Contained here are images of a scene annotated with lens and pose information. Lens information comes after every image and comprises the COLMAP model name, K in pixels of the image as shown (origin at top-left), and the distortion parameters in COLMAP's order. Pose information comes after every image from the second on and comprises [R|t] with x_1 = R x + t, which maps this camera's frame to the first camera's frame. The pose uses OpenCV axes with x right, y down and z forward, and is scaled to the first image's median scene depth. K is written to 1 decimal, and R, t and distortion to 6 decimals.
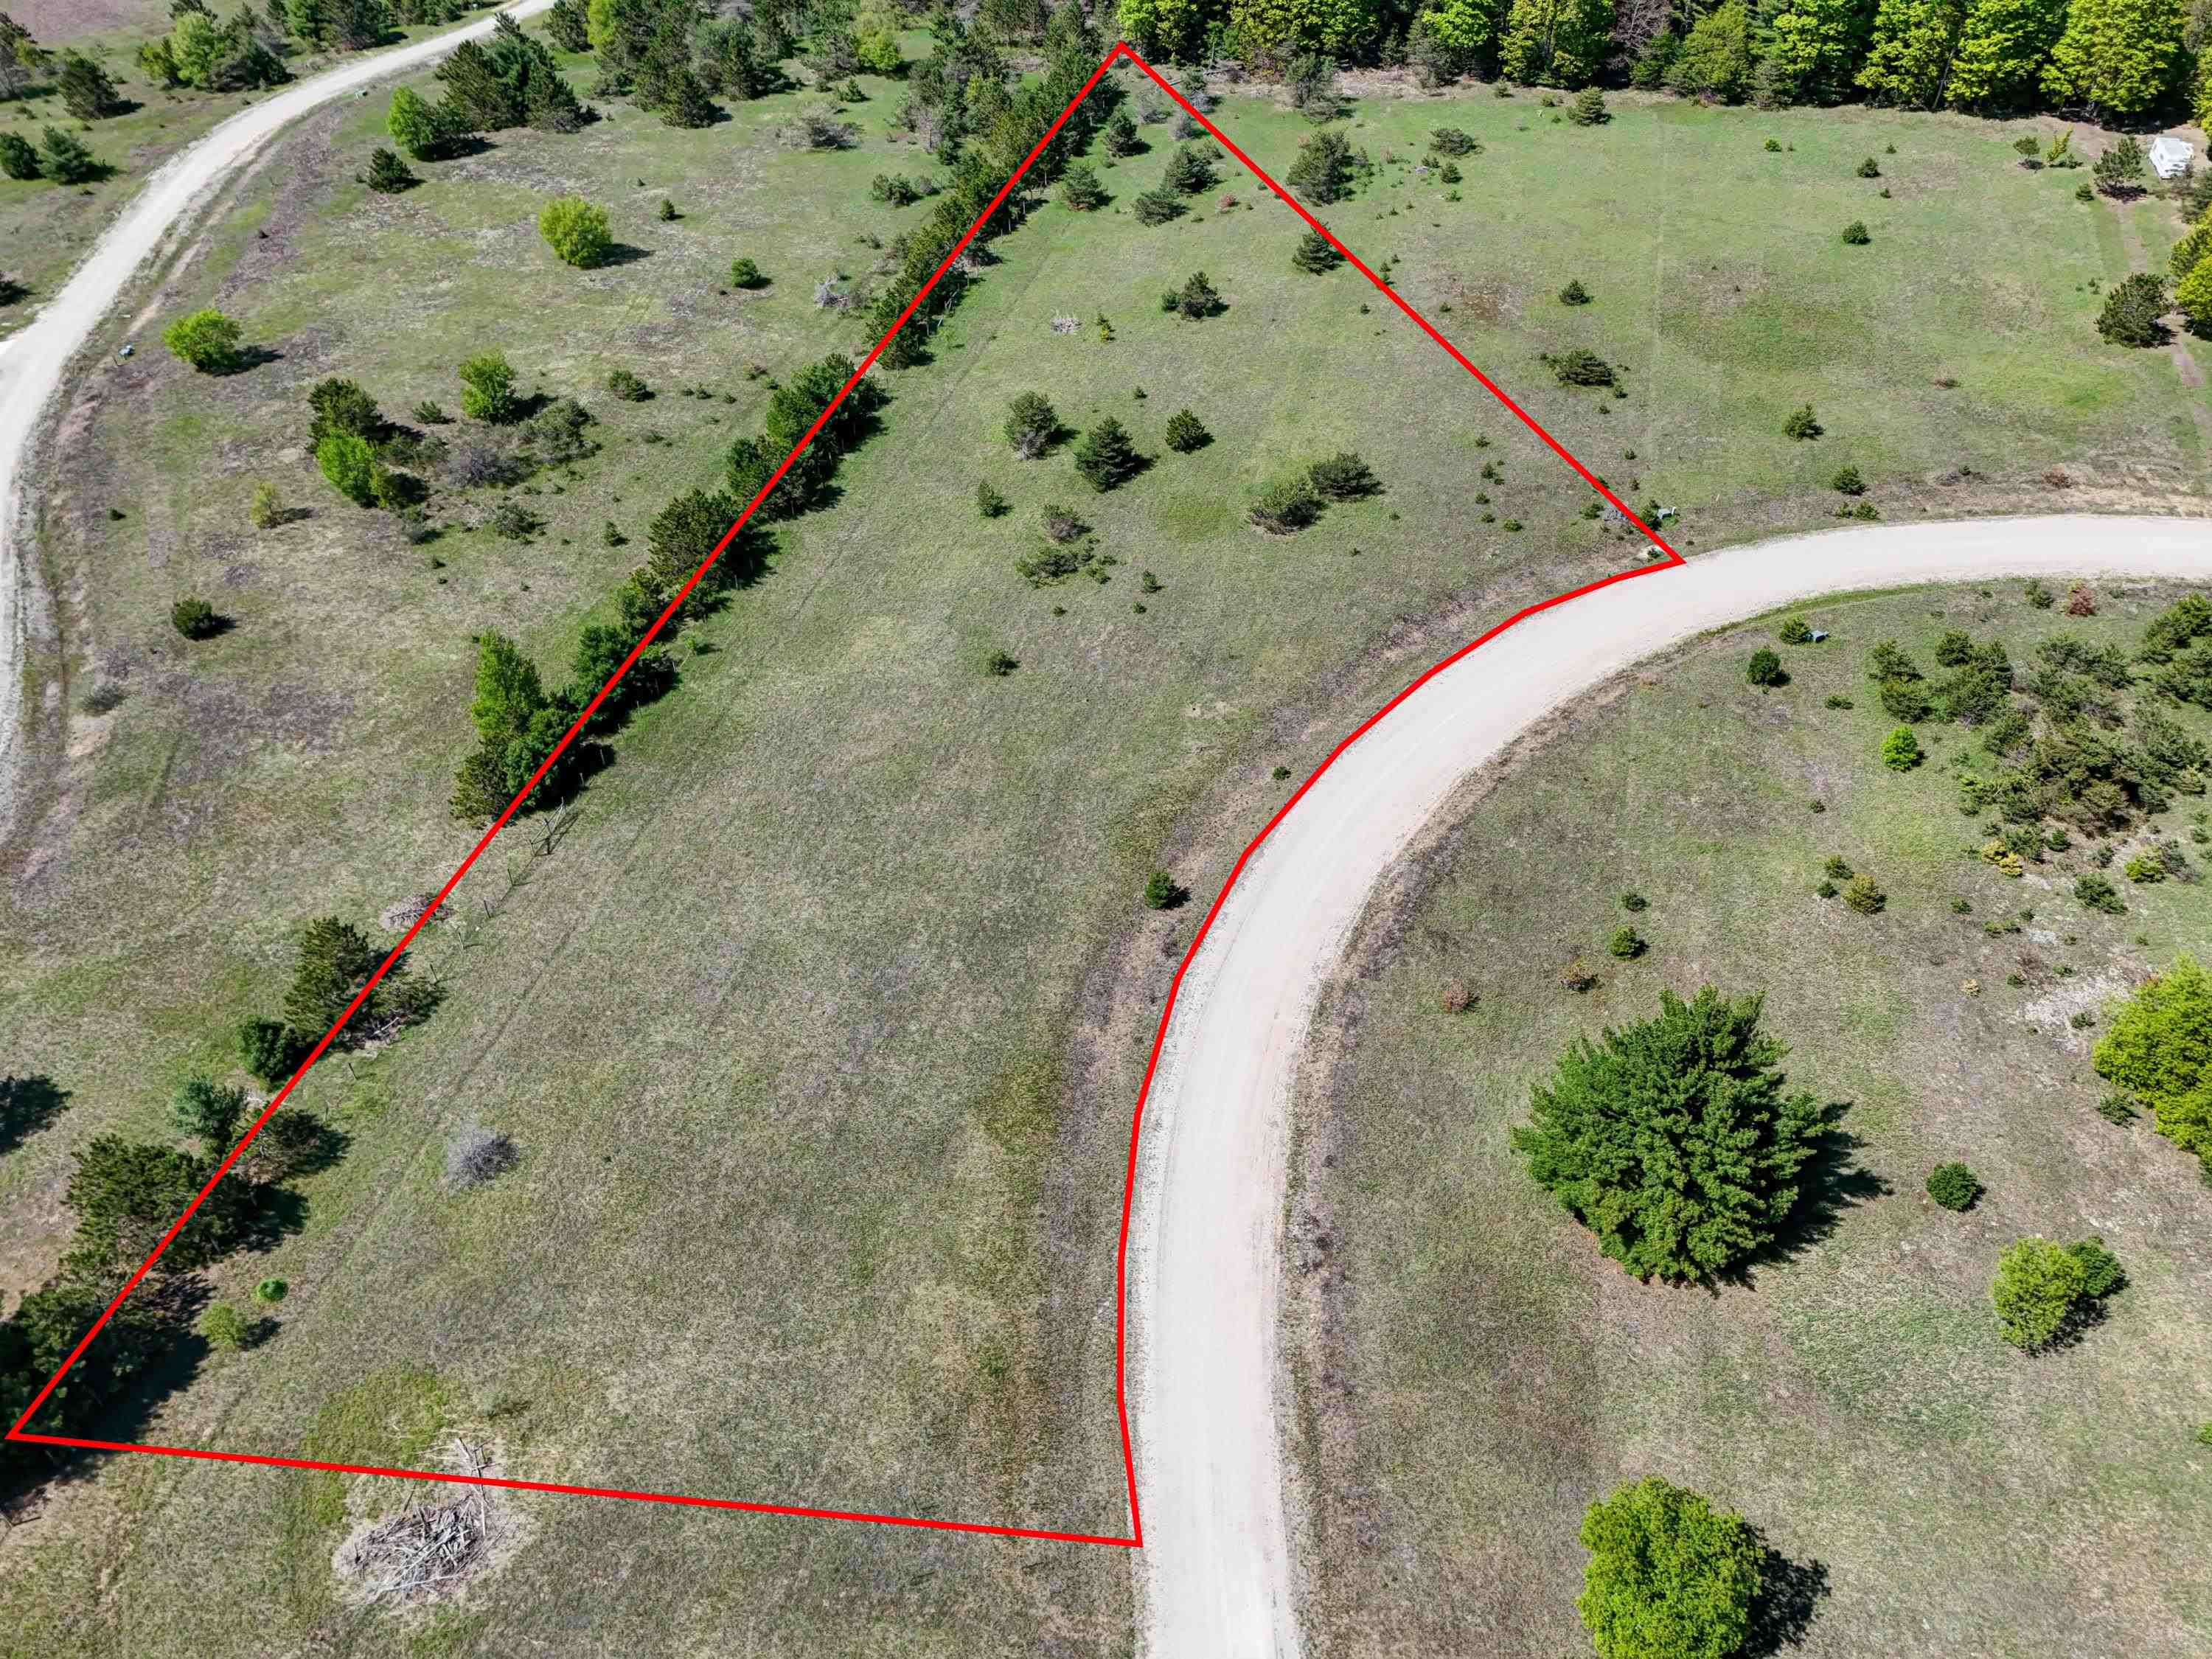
lens RADIAL K [[1630.3, 0, 1107.6], [0, 1630.3, 816.6], [0, 0, 1]] dist [0.068402, -0.059318]
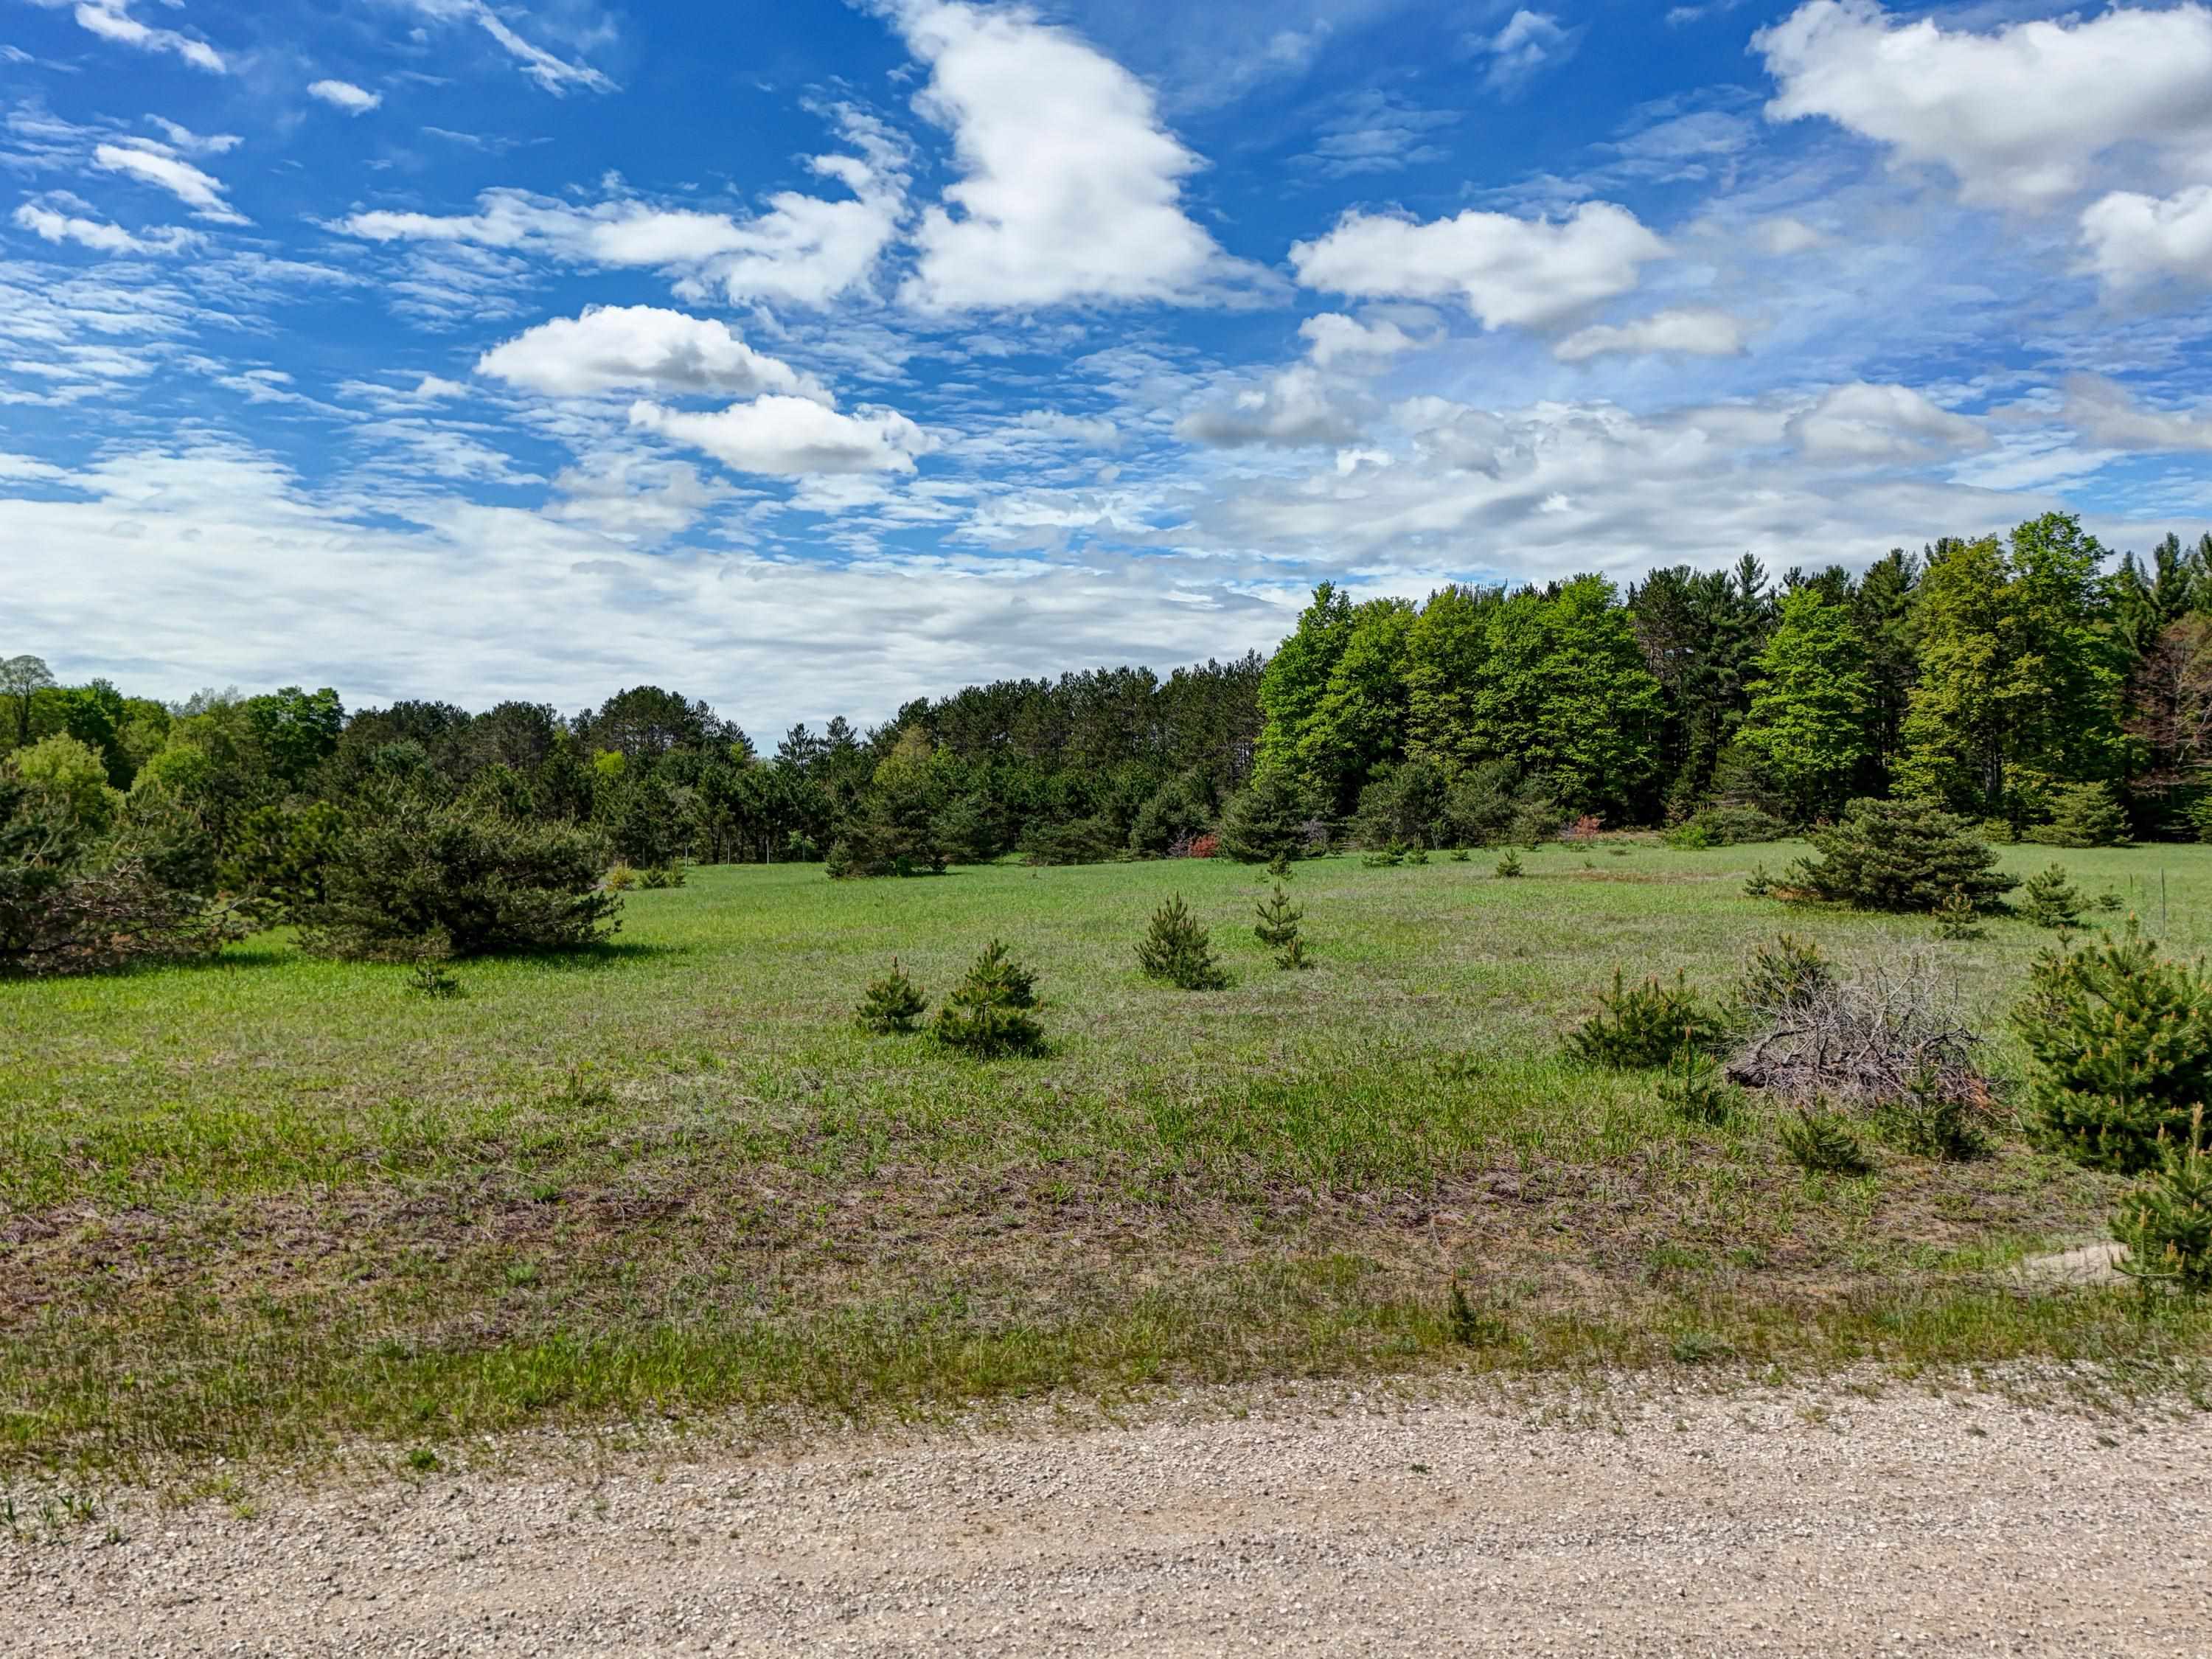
lens RADIAL K [[1630.3, 0, 1097.7], [0, 1630.3, 806.0], [0, 0, 1]] dist [0.068402, -0.059318]
pose [[0.931108, 0.014909, -0.364438, 0.280165], [-0.253837, 0.743992, -0.618096, -0.098960], [0.261924, 0.668023, 0.696521, 0.828758]]
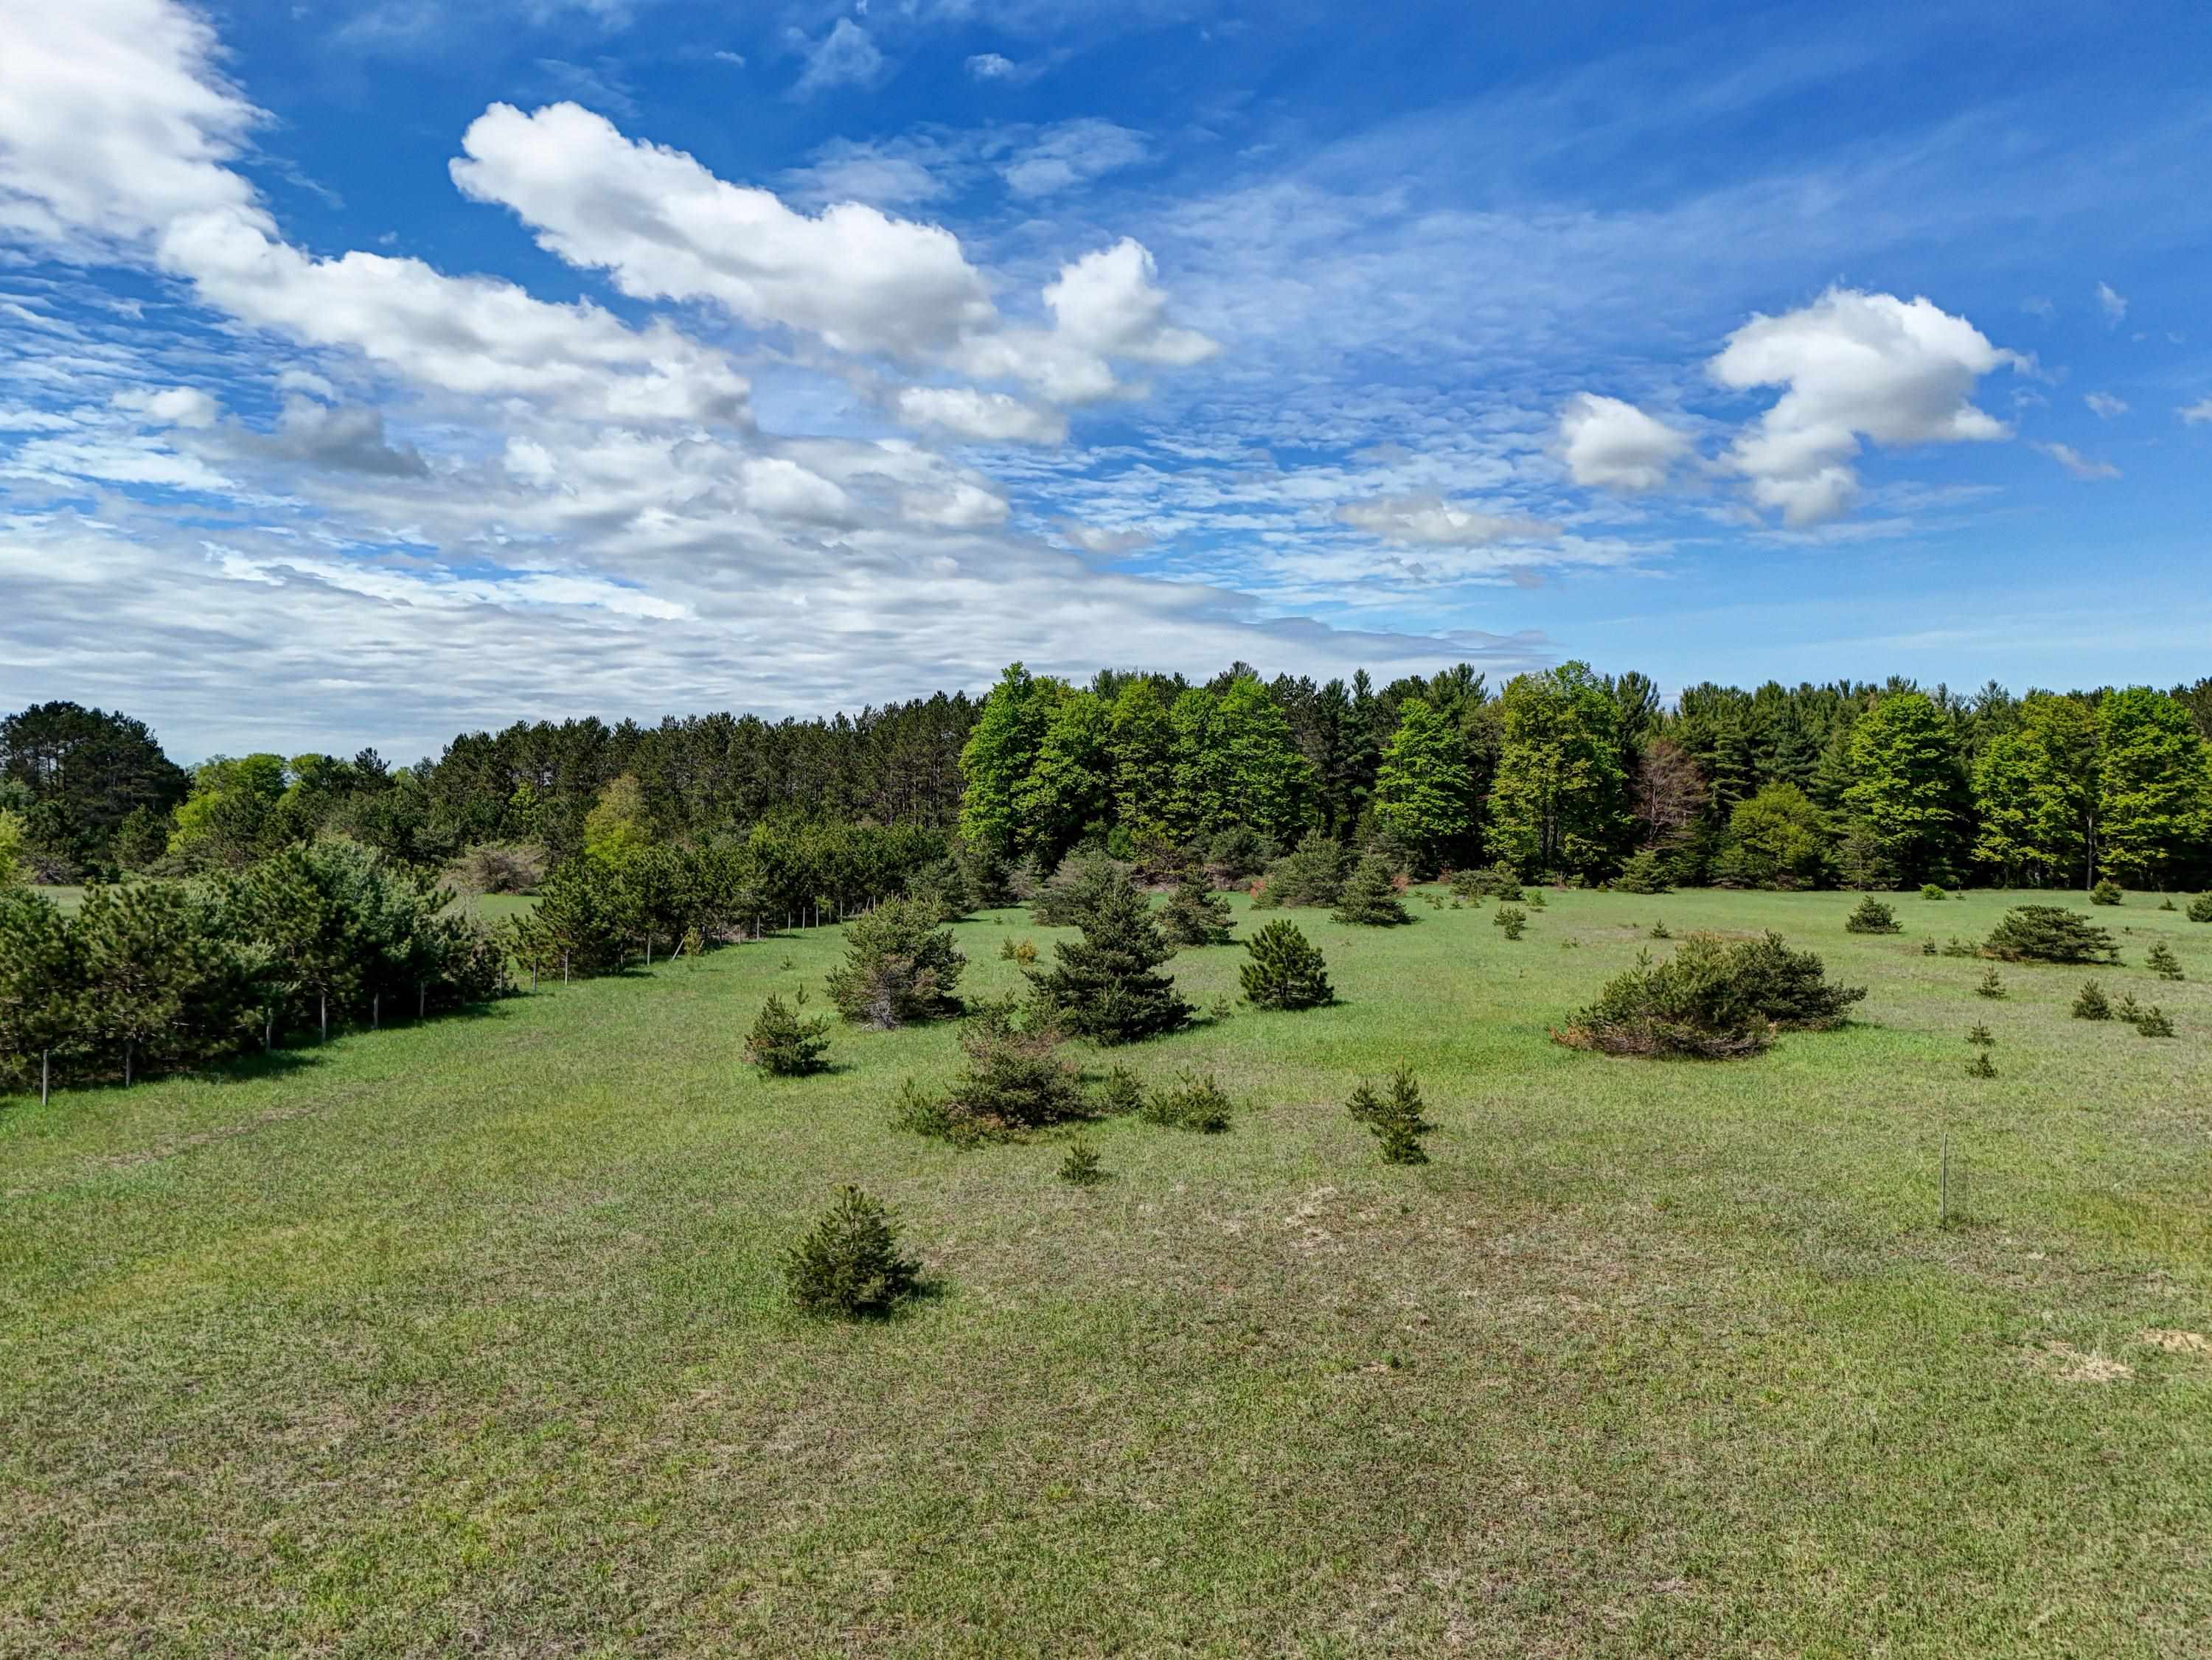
lens RADIAL K [[1630.1, 0, 1105.3], [0, 1630.1, 839.0], [0, 0, 1]] dist [0.068402, -0.059318]
pose [[0.988770, 0.019551, 0.148160, -0.056304], [0.082747, 0.753939, -0.651713, -0.003103], [-0.124445, 0.656654, 0.743854, 0.688258]]
